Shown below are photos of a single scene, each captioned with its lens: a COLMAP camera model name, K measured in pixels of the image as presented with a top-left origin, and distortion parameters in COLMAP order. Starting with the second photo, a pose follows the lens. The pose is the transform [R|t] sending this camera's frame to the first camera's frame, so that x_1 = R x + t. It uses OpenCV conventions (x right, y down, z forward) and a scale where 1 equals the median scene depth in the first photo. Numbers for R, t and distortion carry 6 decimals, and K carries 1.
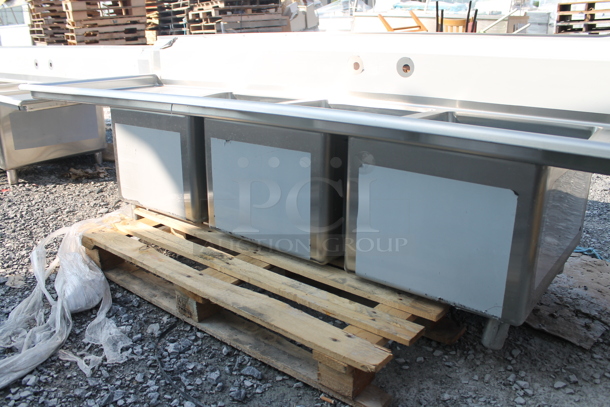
lens RADIAL K [[521.3, 0, 305.0], [0, 521.3, 203.5], [0, 0, 1]] dist [-0.164108, 0.148925]
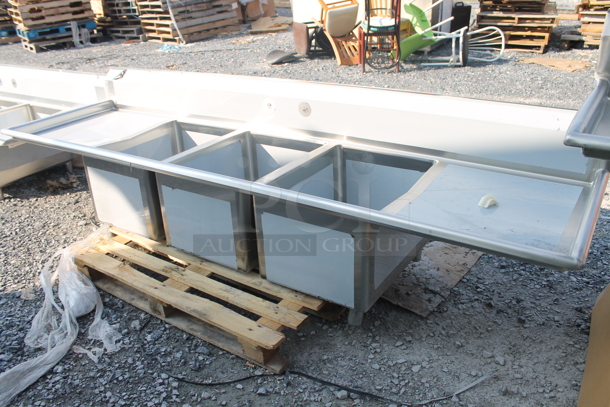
lens RADIAL K [[521.3, 0, 305.0], [0, 521.3, 203.5], [0, 0, 1]] dist [-0.164108, 0.148925]
pose [[0.995252, -0.076232, 0.060510, 0.127043], [0.068579, 0.990426, 0.119802, -0.243285], [-0.069063, -0.115084, 0.990952, -0.446286]]
